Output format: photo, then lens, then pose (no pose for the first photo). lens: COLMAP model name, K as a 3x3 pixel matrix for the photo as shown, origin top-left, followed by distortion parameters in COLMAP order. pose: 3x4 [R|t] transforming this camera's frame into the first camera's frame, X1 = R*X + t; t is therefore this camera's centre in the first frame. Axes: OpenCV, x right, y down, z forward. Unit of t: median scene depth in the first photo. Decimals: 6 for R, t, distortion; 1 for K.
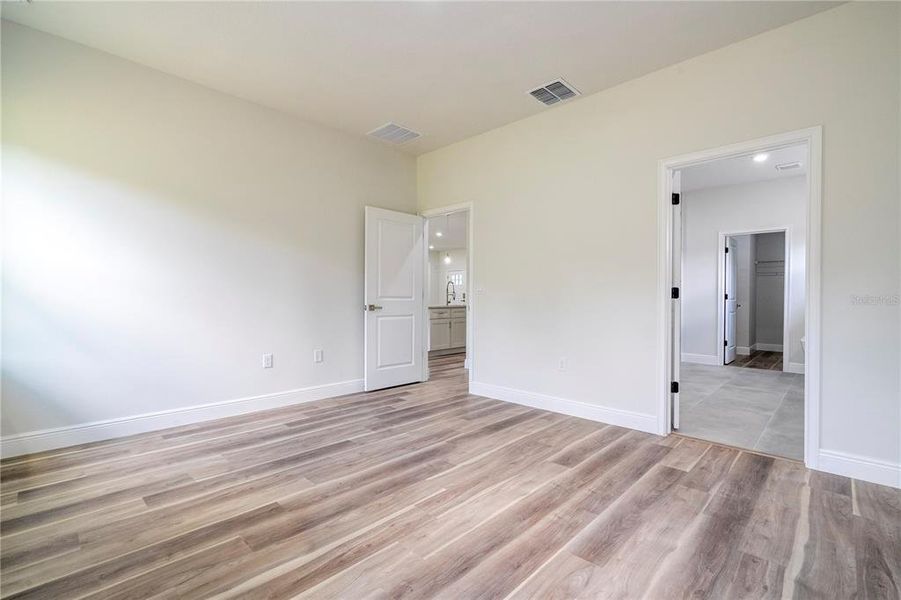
lens RADIAL K [[405.5, 0, 456.2], [0, 405.5, 301.1], [0, 0, 1]] dist [-0.000748, -0.000285]
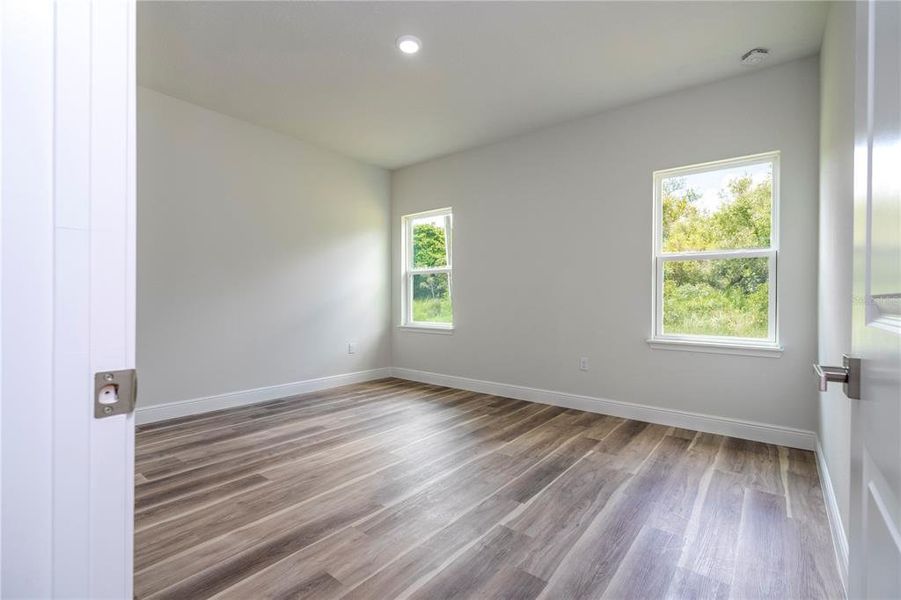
lens RADIAL K [[405.5, 0, 456.2], [0, 405.5, 301.1], [0, 0, 1]] dist [-0.000748, -0.000285]
pose [[-0.995153, -0.012208, -0.097573, -0.089554], [-0.013230, 0.999864, 0.009829, -0.018555], [0.097440, 0.011073, -0.995180, 1.975577]]
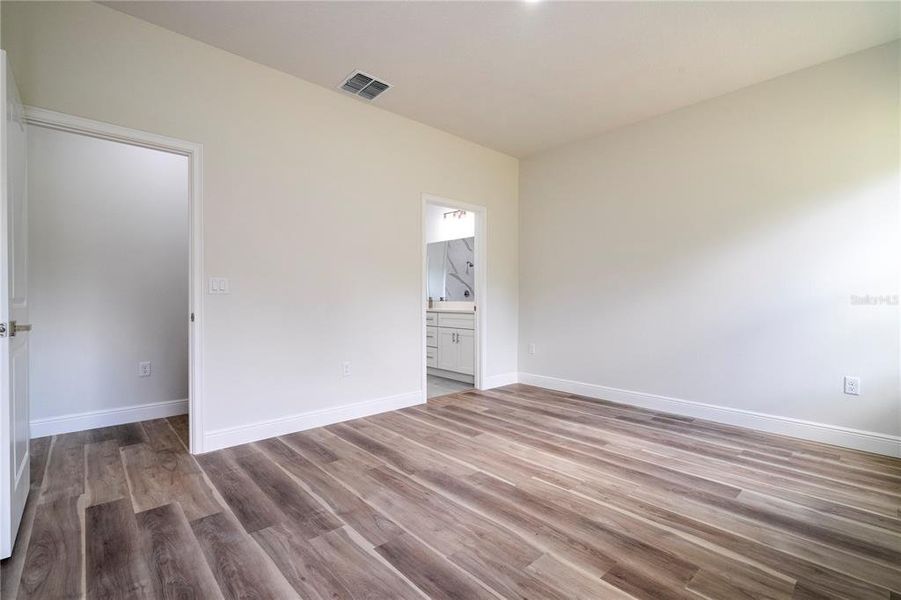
lens RADIAL K [[405.5, 0, 456.2], [0, 405.5, 301.1], [0, 0, 1]] dist [-0.000748, -0.000285]
pose [[0.062089, -0.011032, 0.998010, -0.972908], [0.006954, 0.999919, 0.010620, -0.017383], [-0.998046, 0.006281, 0.062161, 0.989356]]
